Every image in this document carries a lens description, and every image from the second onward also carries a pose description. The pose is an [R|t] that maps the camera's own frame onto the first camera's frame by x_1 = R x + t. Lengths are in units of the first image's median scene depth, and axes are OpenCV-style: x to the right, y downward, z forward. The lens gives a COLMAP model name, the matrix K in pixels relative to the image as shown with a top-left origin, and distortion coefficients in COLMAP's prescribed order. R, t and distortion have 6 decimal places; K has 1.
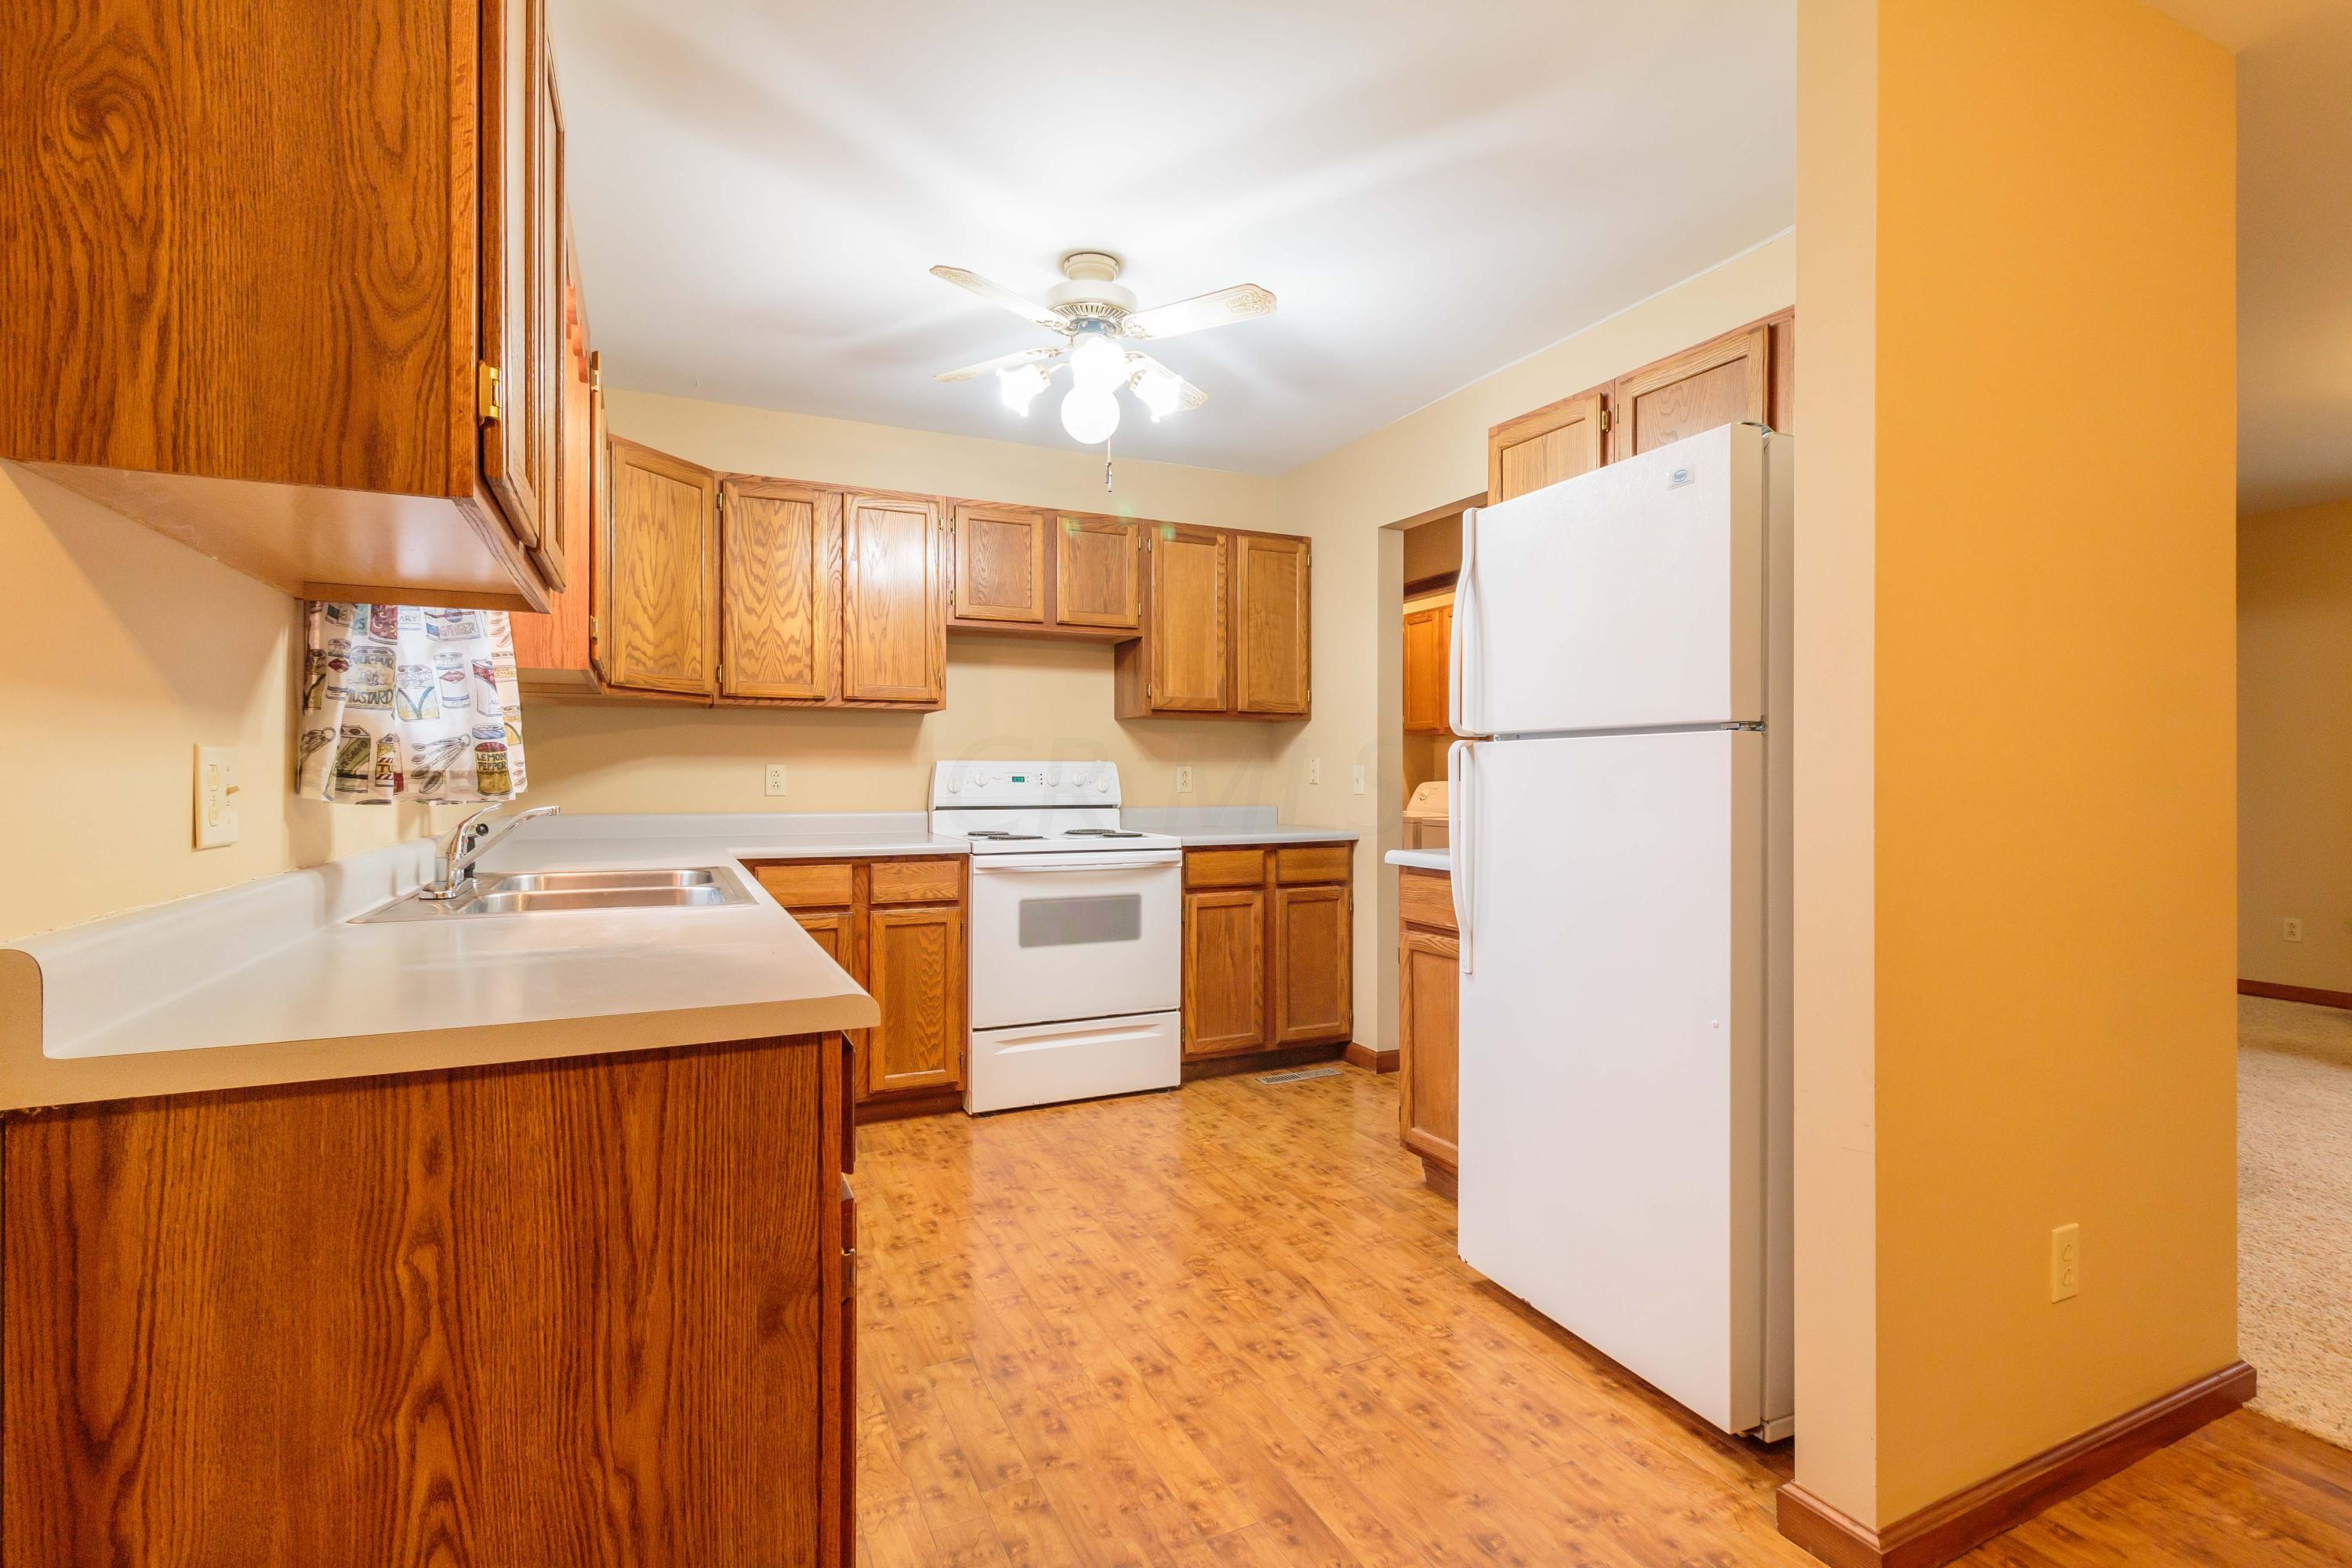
lens RADIAL K [[1079.6, 0, 1169.7], [0, 1079.6, 774.0], [0, 0, 1]] dist [-0.001807, 0.000000]
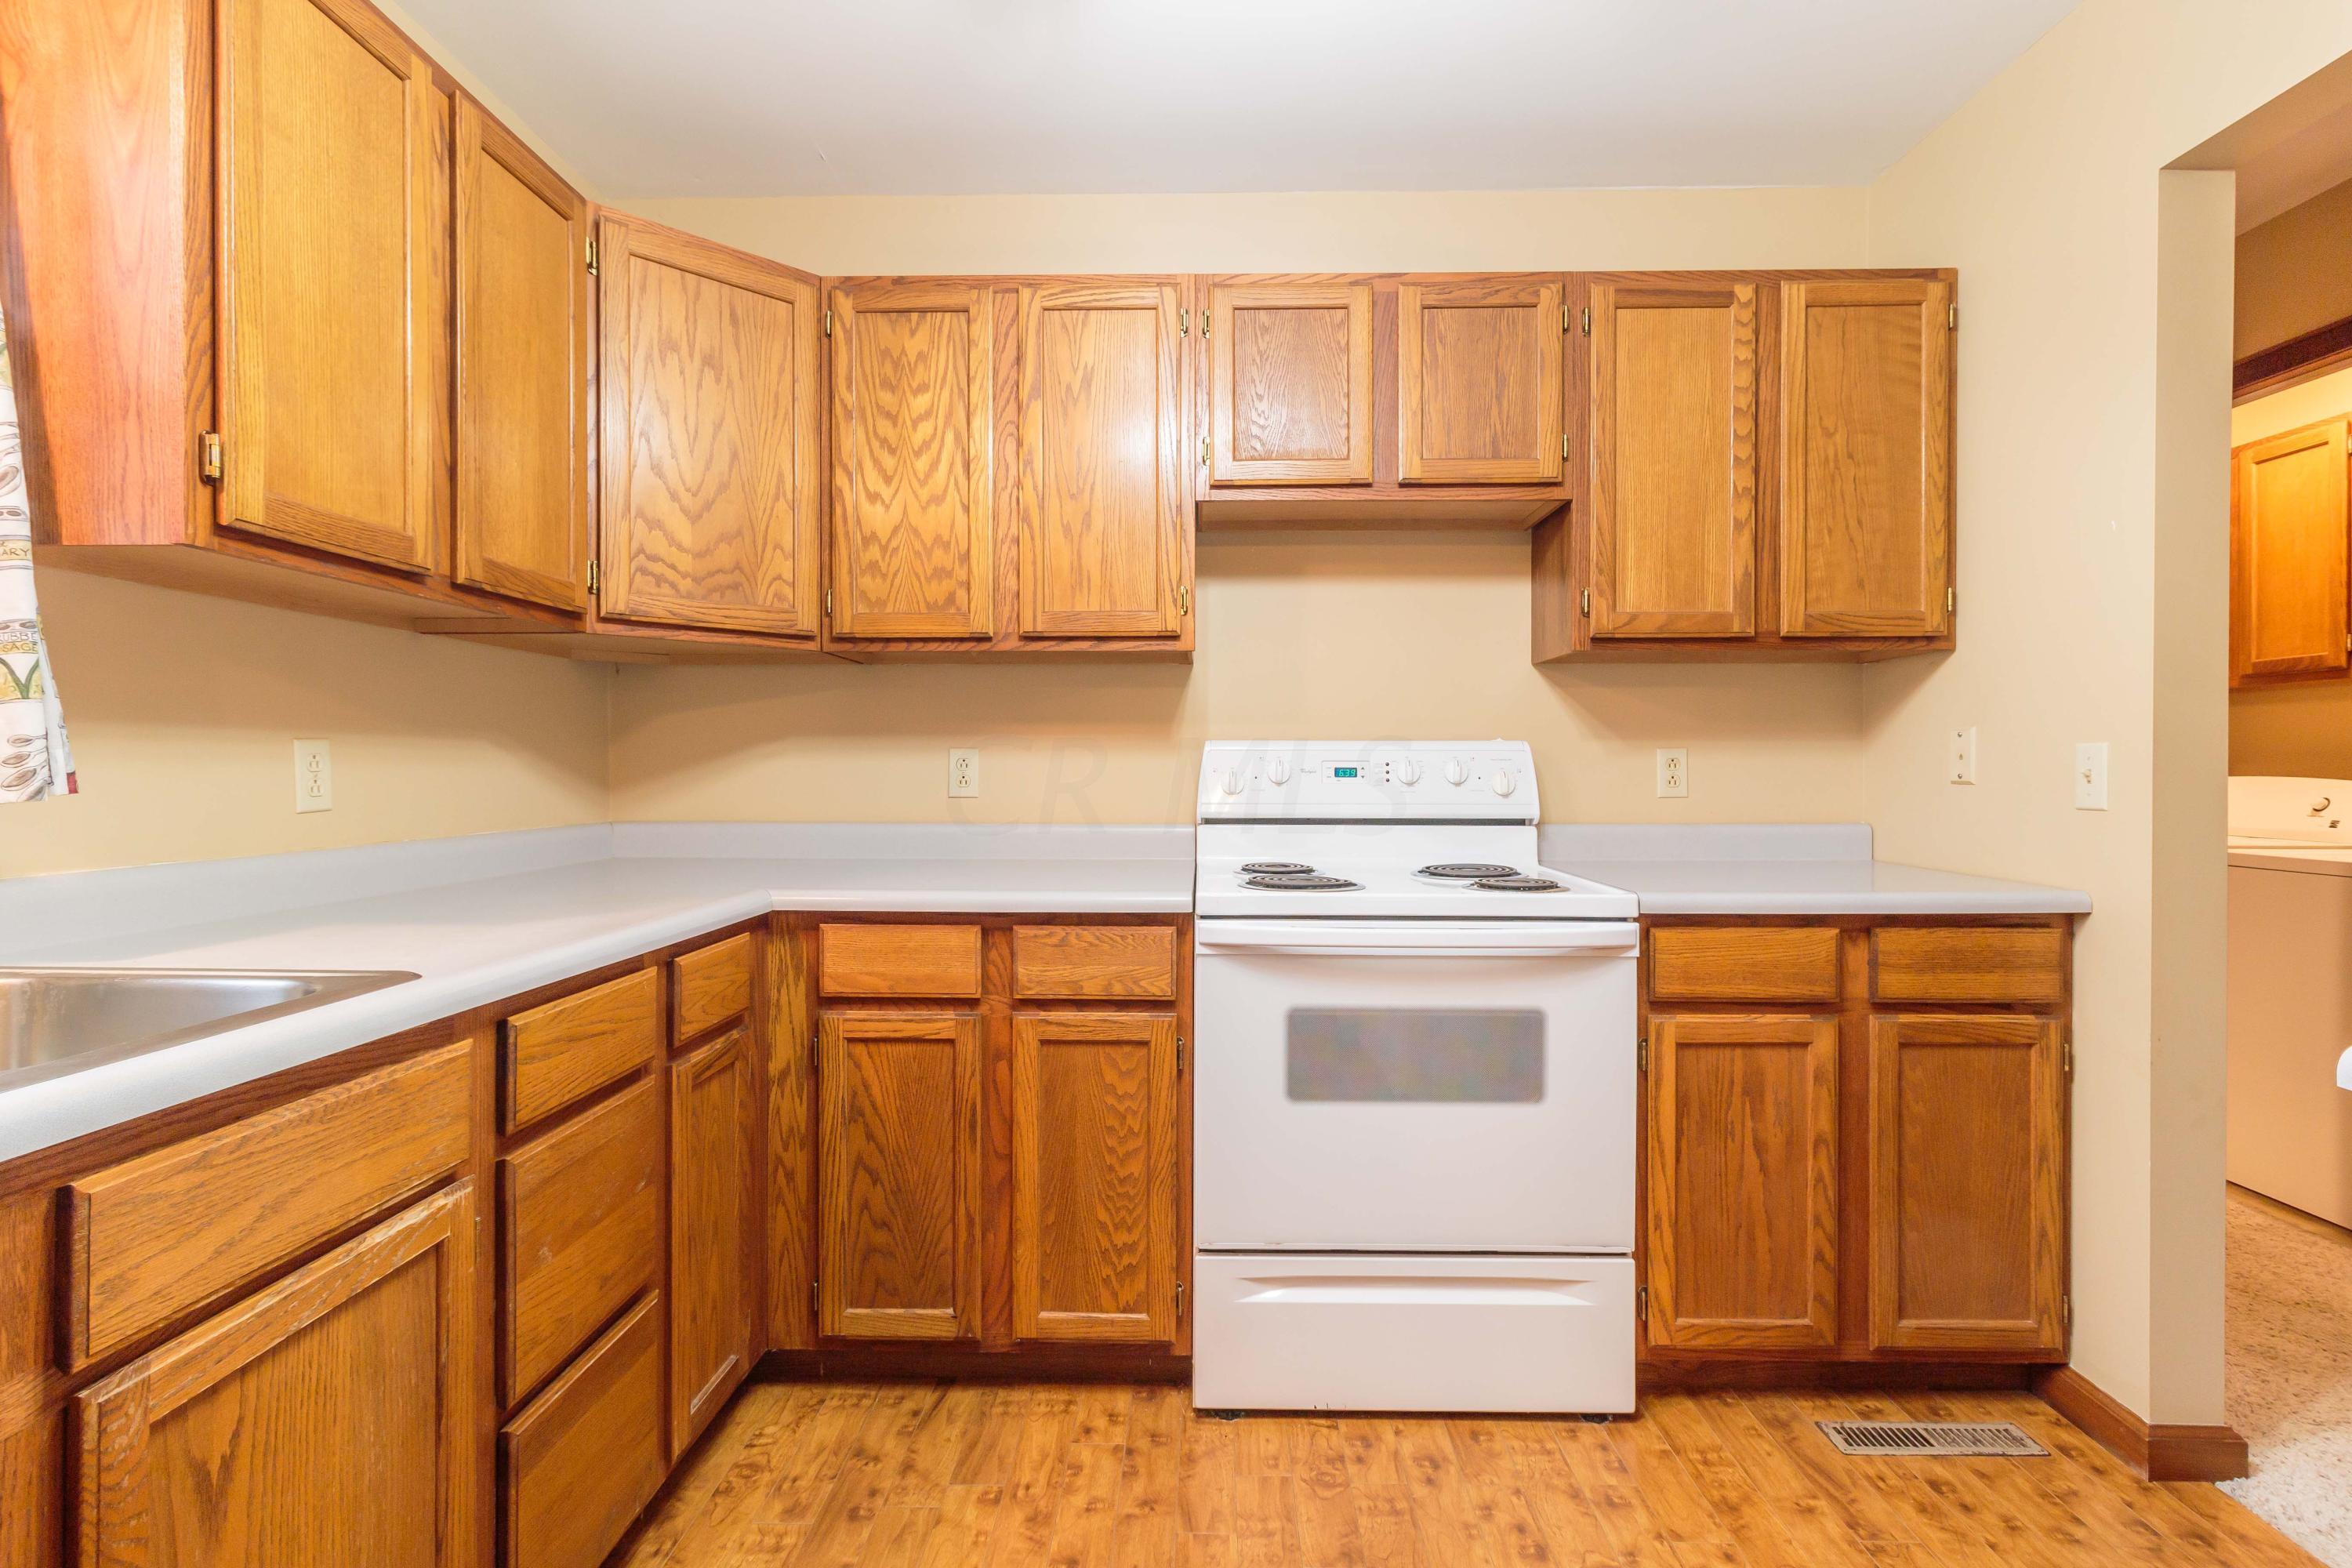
lens RADIAL K [[1095.1, 0, 1205.0], [0, 1095.1, 772.9], [0, 0, 1]] dist [0.001098, 0.000788]
pose [[0.901782, 0.002365, -0.432185, 0.048746], [0.000759, 0.999975, 0.007055, 0.000984], [0.432191, -0.006690, 0.901758, 0.498184]]
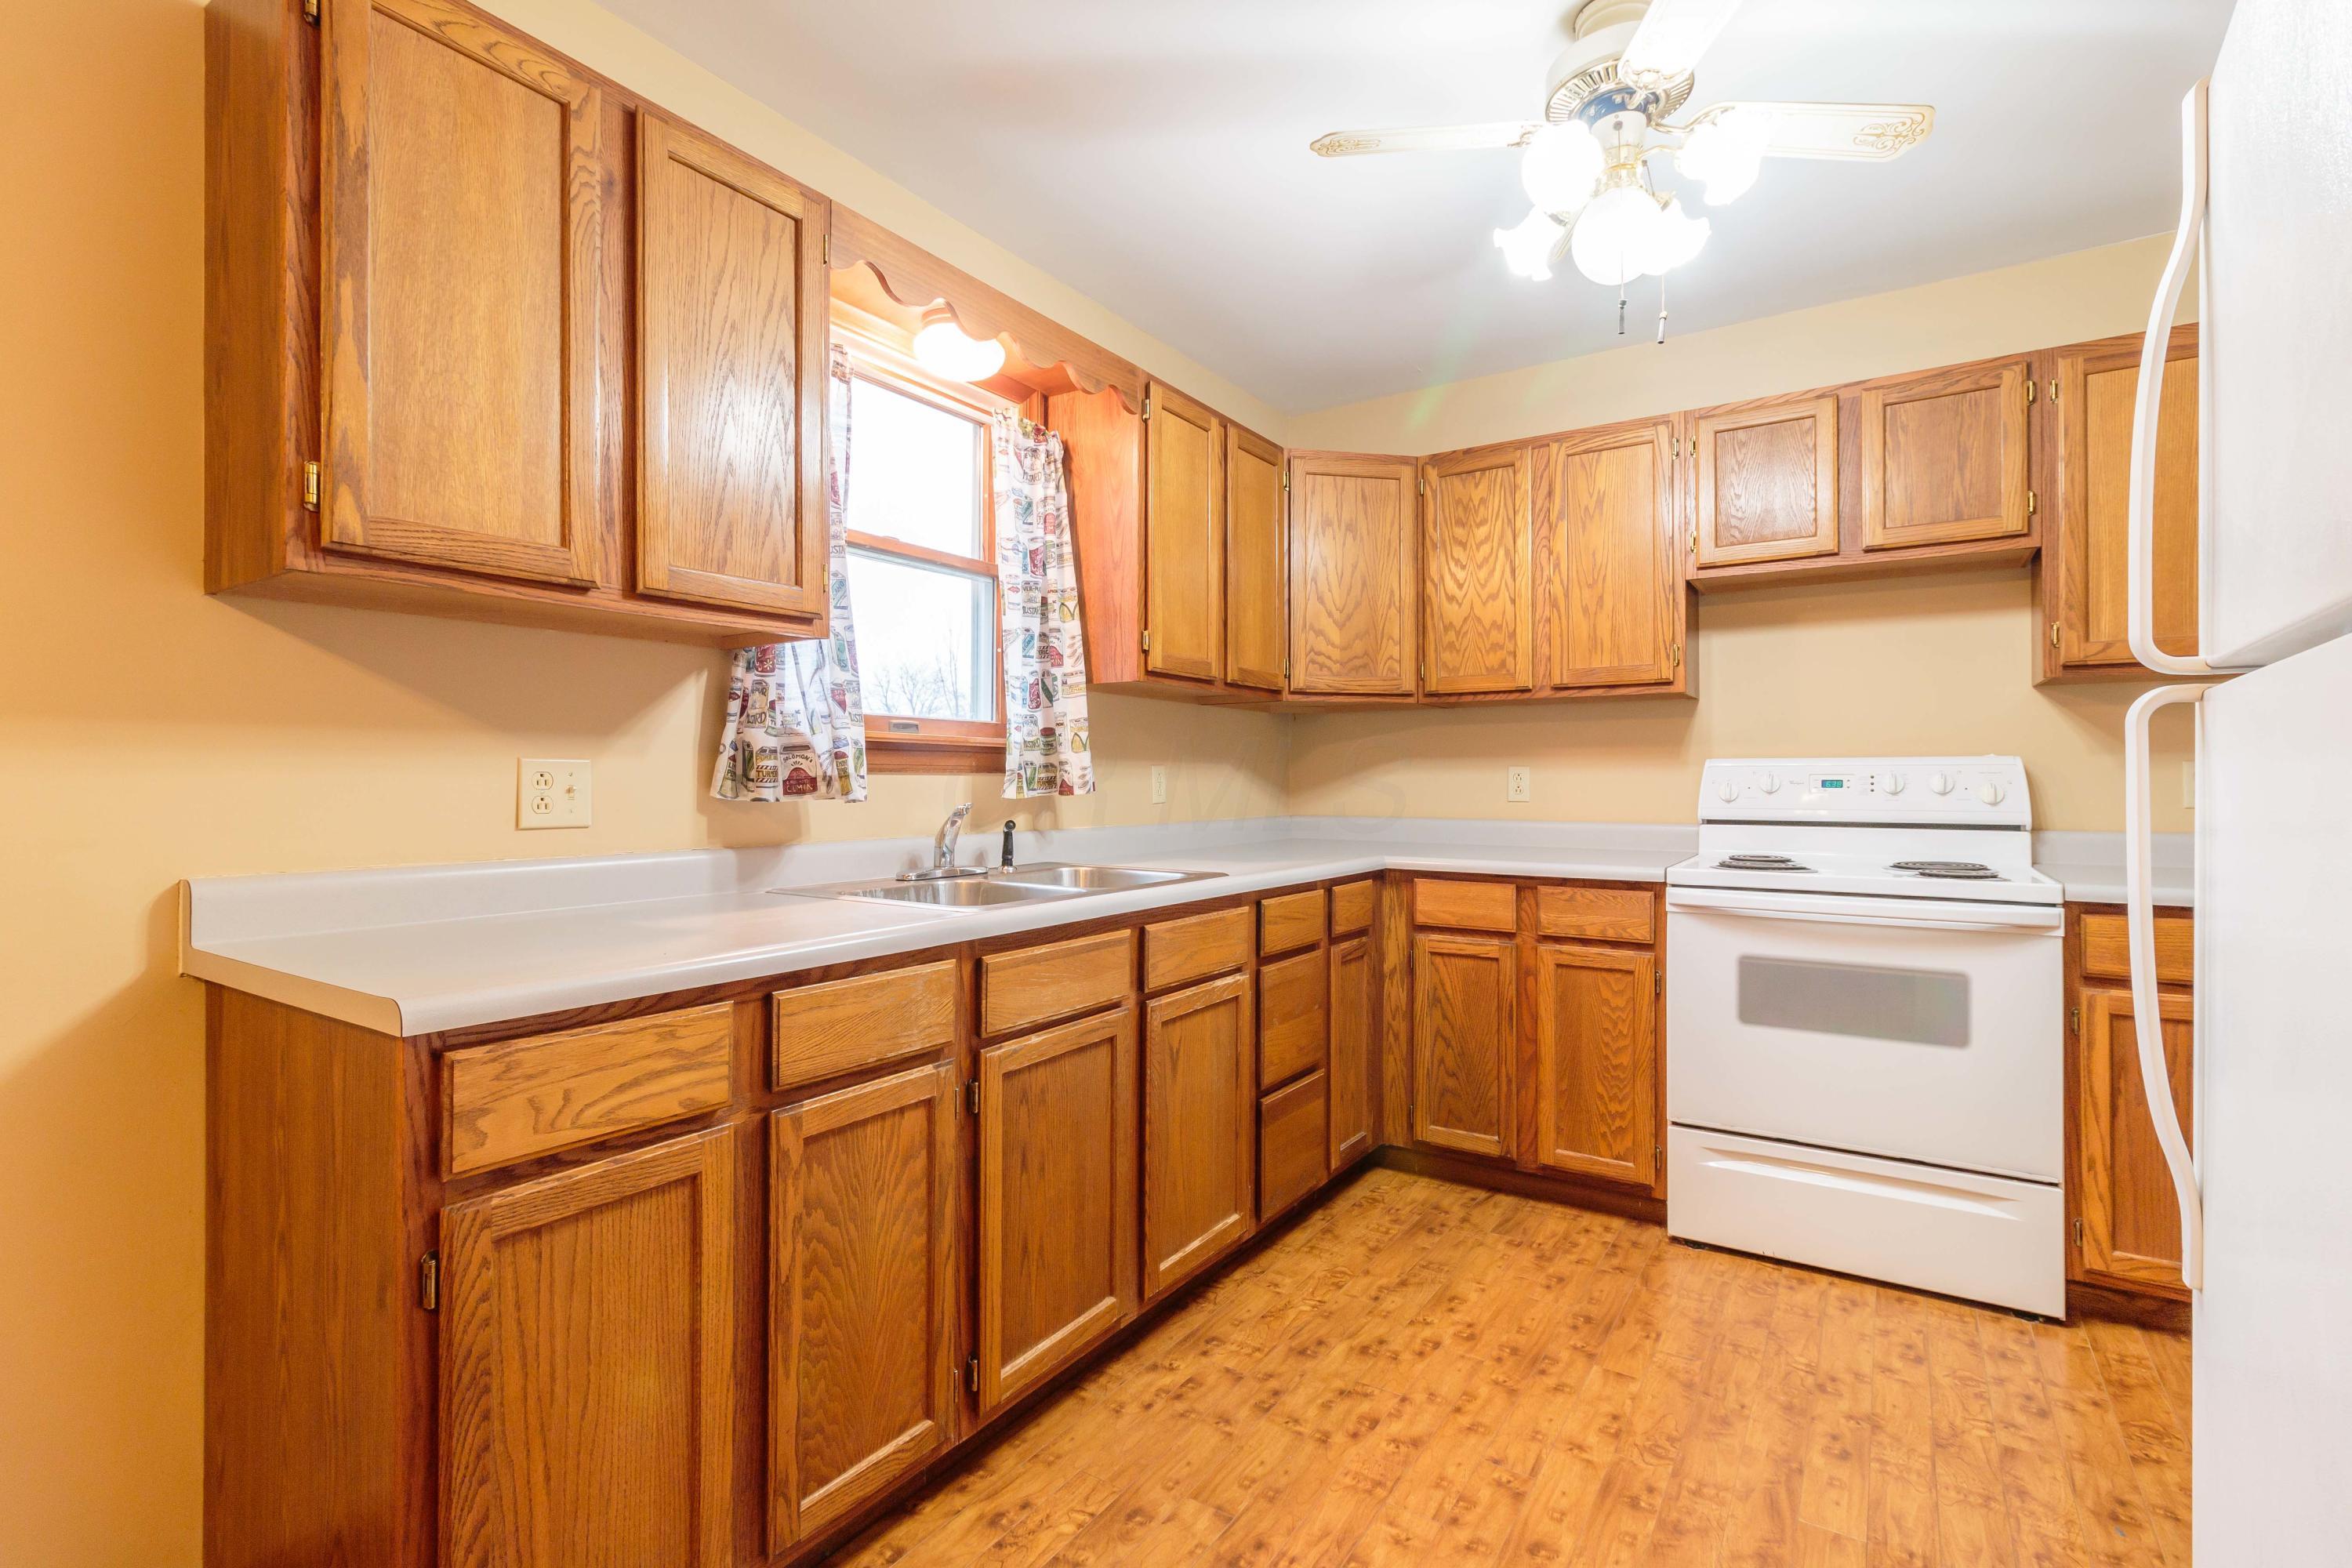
lens RADIAL K [[1085.1, 0, 1185.2], [0, 1085.1, 775.0], [0, 0, 1]] dist [0.000713, 0.000422]
pose [[0.524788, -0.005151, -0.851217, 0.265415], [0.002401, 0.999987, -0.004571, 0.001540], [0.851229, 0.000355, 0.524794, 0.311537]]
